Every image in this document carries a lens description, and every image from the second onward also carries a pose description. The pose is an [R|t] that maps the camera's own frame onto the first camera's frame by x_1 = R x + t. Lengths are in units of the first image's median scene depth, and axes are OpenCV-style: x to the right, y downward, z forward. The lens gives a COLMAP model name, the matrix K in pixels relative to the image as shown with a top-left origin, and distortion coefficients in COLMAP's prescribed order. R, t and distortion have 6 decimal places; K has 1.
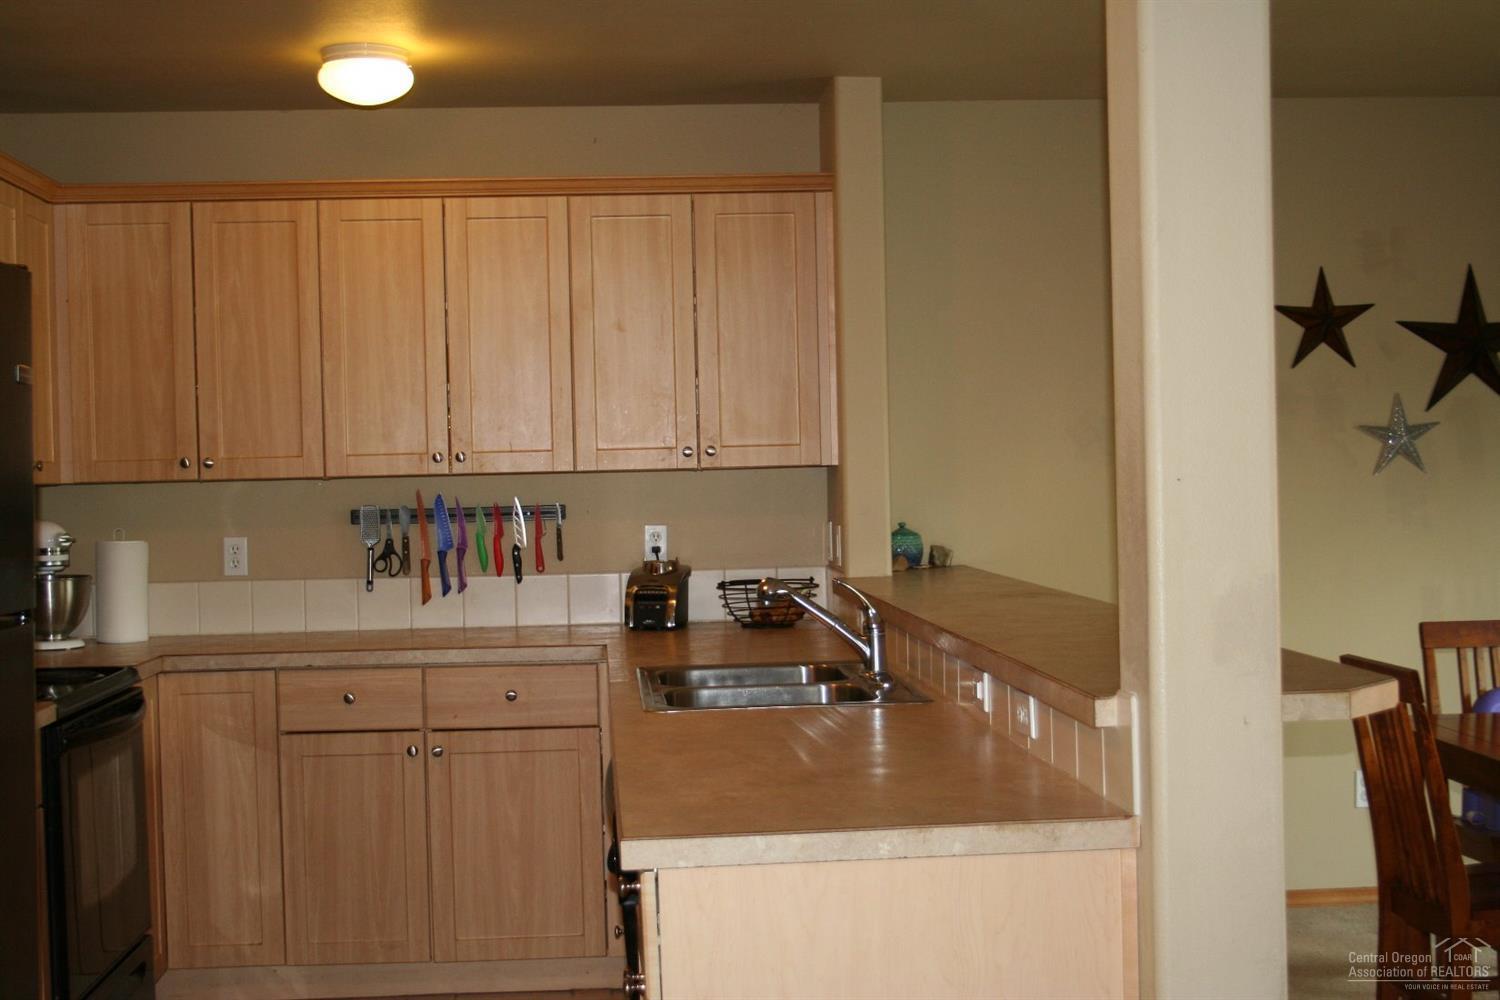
lens RADIAL K [[2066.5, 0, 750.0], [0, 2066.5, 500.0], [0, 0, 1]] dist [-0.132432, 0.931907]
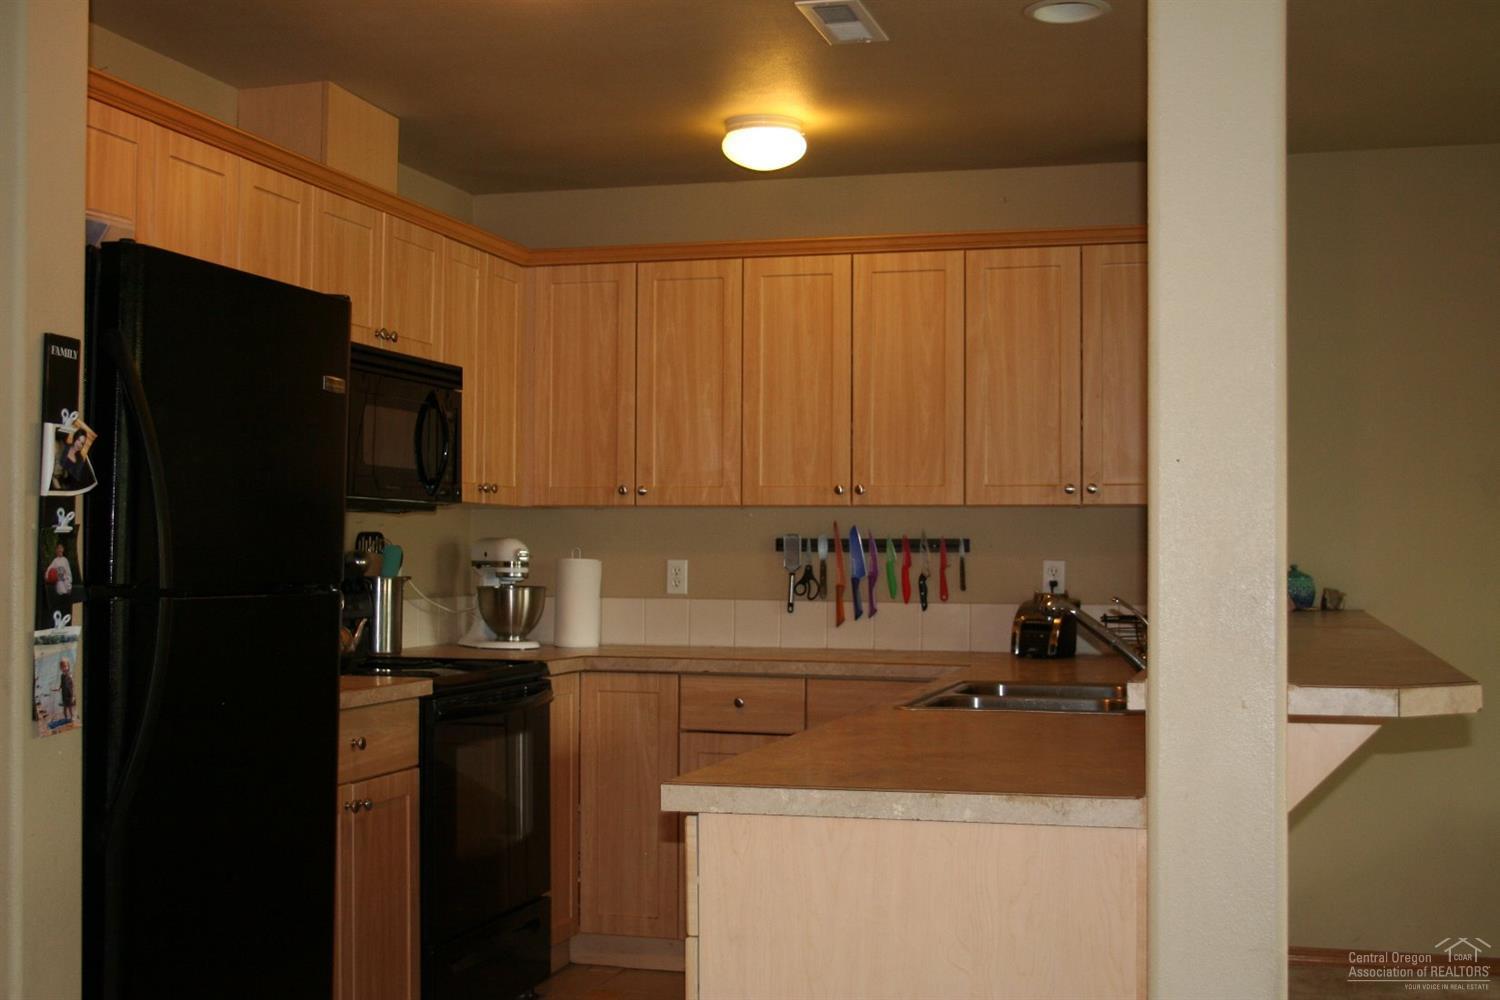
lens RADIAL K [[1927.1, 0, 750.0], [0, 1927.1, 500.0], [0, 0, 1]] dist [0.007826, -0.002192]
pose [[0.943259, 0.018536, -0.331541, 0.141607], [-0.031754, 0.998900, -0.034497, 0.021286], [0.330537, 0.043067, 0.942810, 0.017835]]
